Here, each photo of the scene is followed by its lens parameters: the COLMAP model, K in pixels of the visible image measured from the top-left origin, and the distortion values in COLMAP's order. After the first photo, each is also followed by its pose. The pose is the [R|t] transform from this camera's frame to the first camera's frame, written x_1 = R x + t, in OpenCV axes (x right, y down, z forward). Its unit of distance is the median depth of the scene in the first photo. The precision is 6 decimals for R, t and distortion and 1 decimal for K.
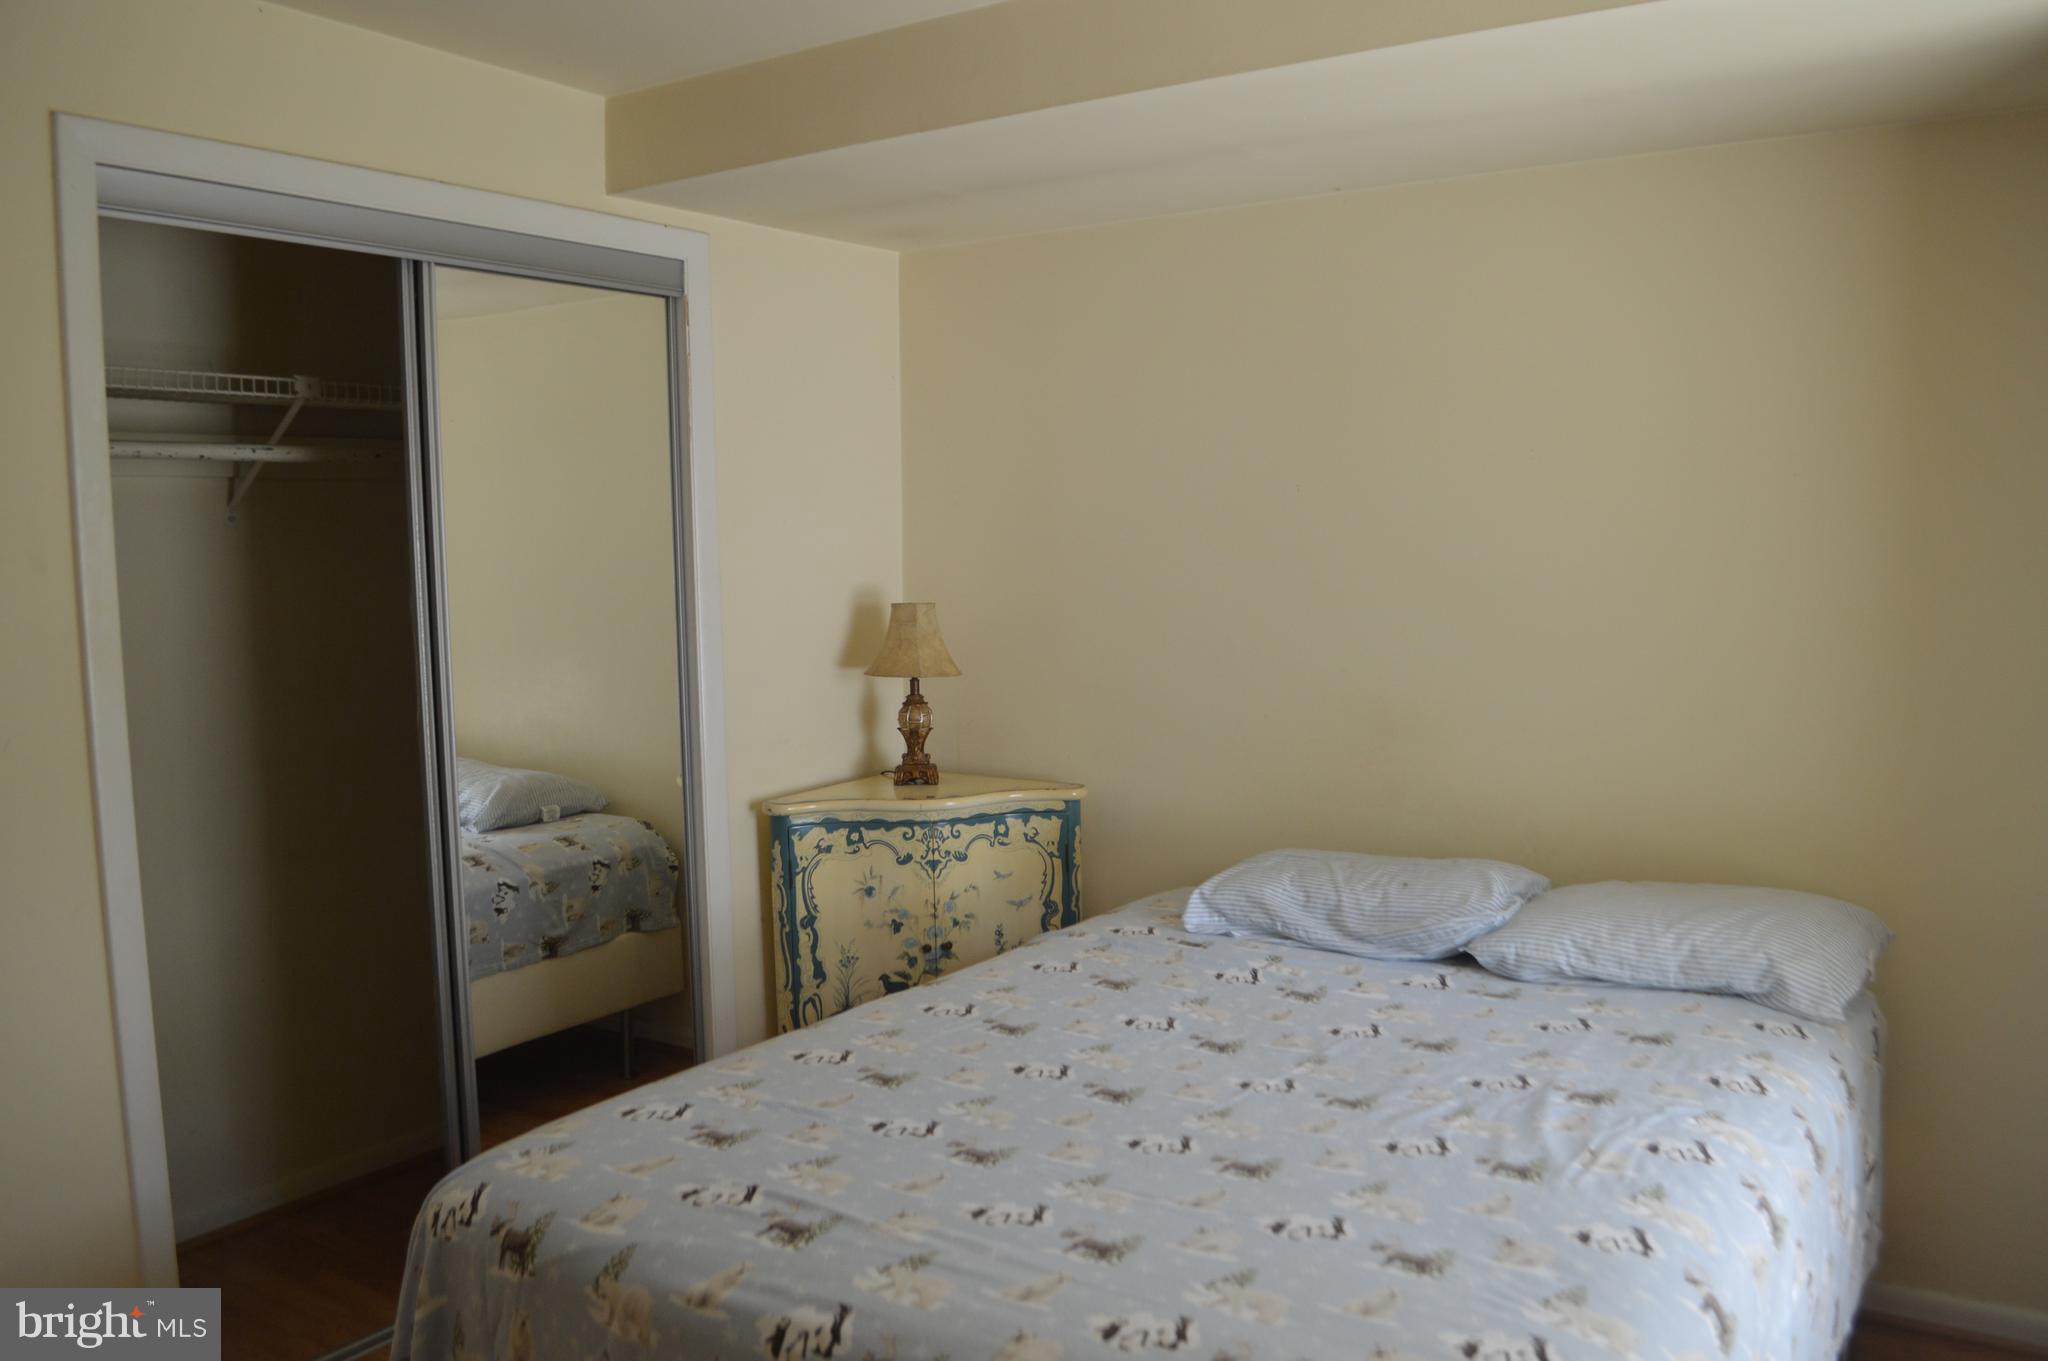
lens RADIAL K [[1634.3, 0, 1057.5], [0, 1634.3, 718.7], [0, 0, 1]] dist [-0.087910, 0.018025]
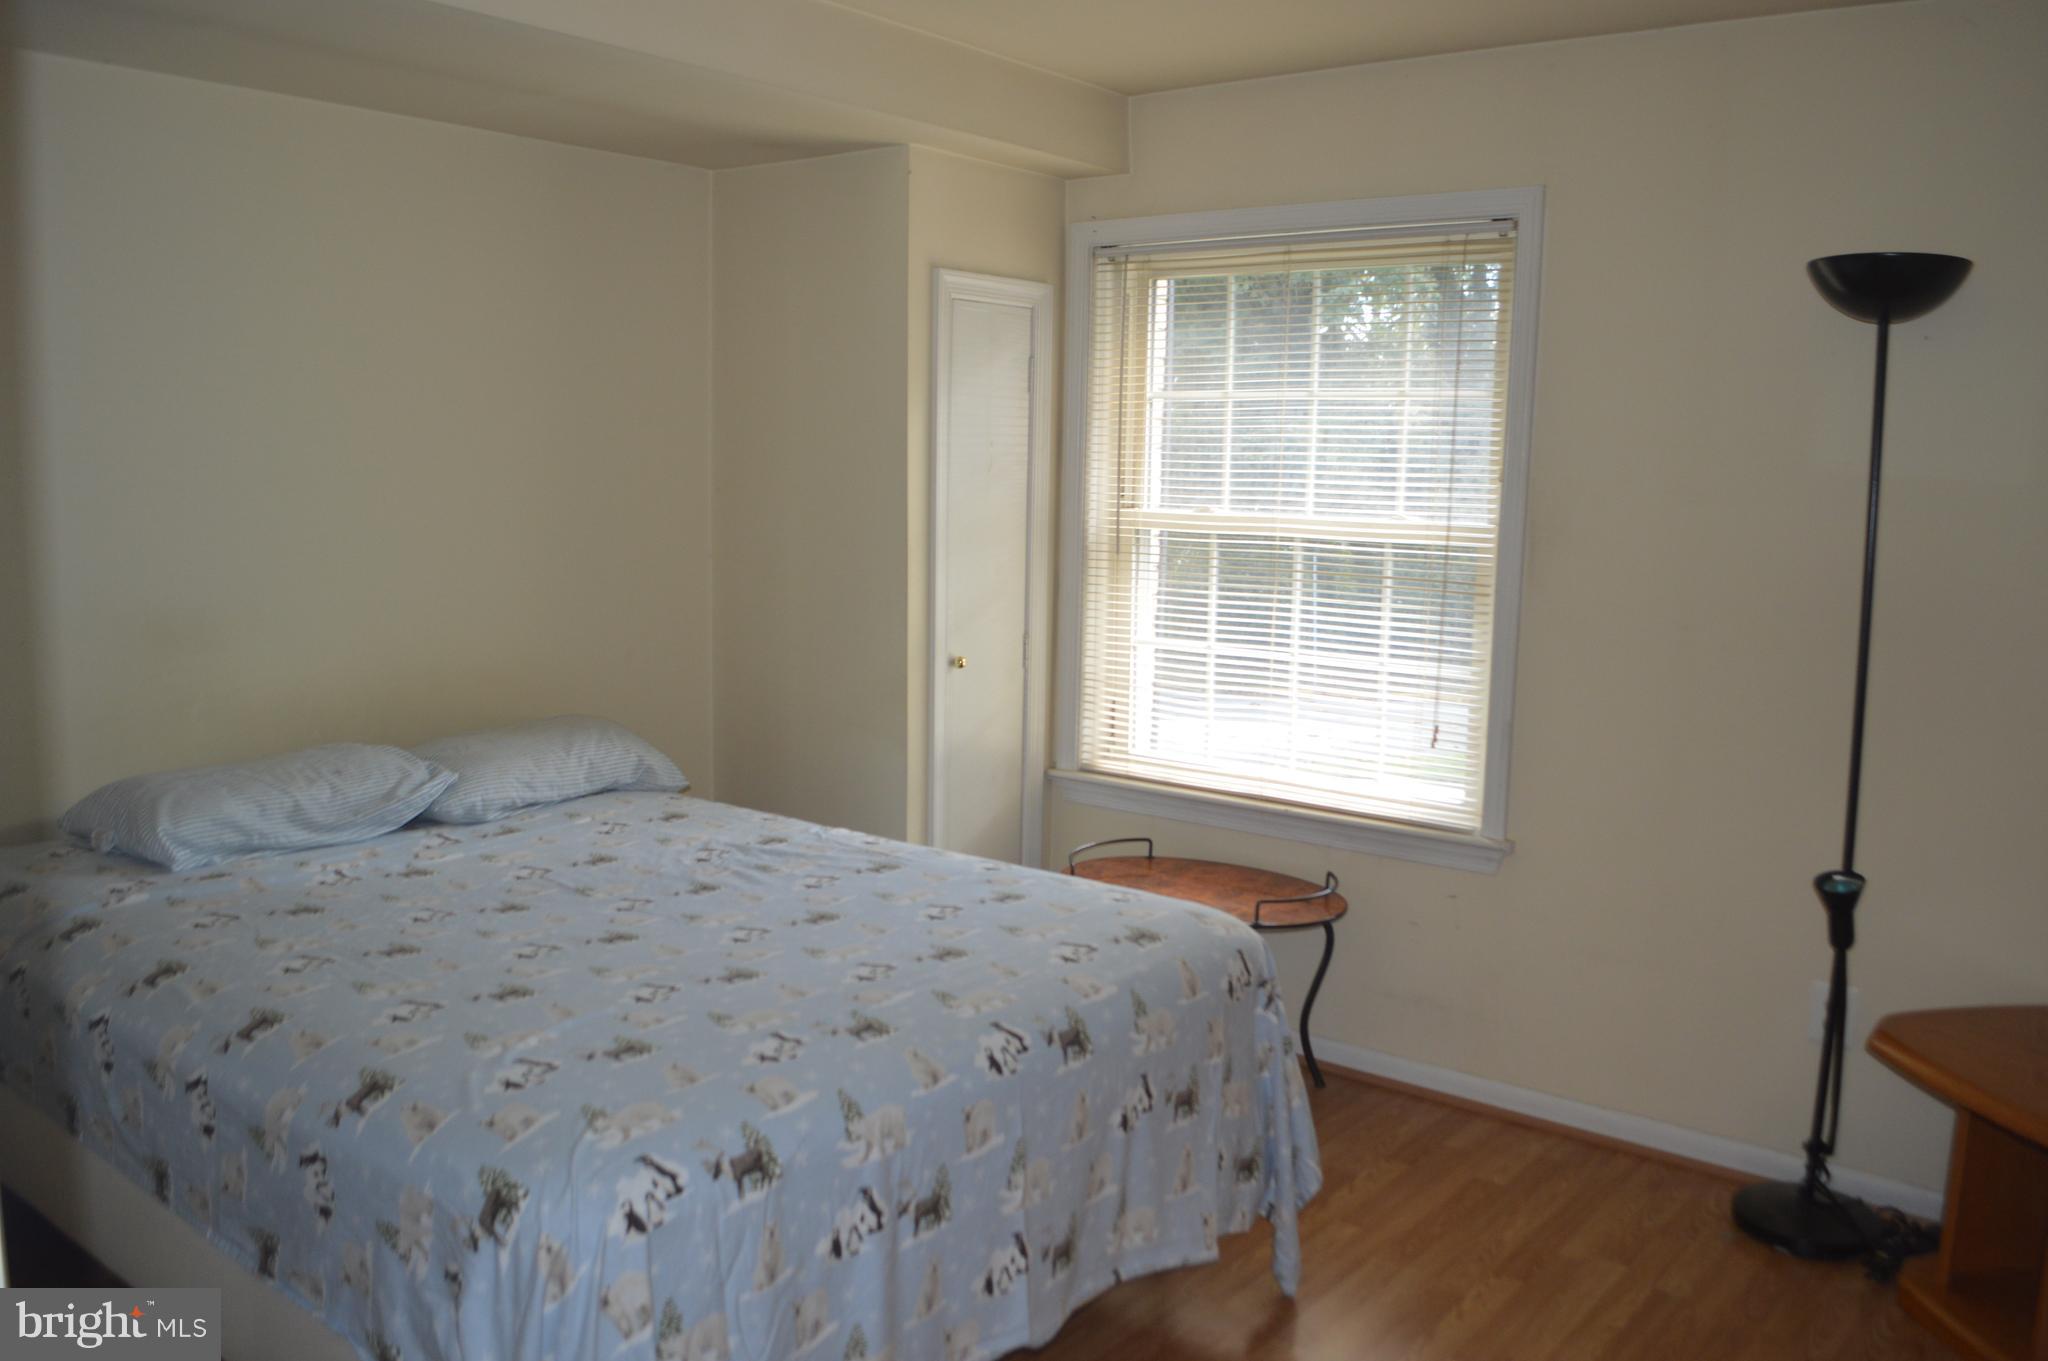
lens RADIAL K [[1634.3, 0, 1057.5], [0, 1634.3, 718.7], [0, 0, 1]] dist [-0.087910, 0.018025]
pose [[0.083898, -0.140553, 0.986512, -0.694836], [0.081999, 0.987619, 0.133737, -0.030301], [-0.993095, 0.069673, 0.094385, 0.391152]]
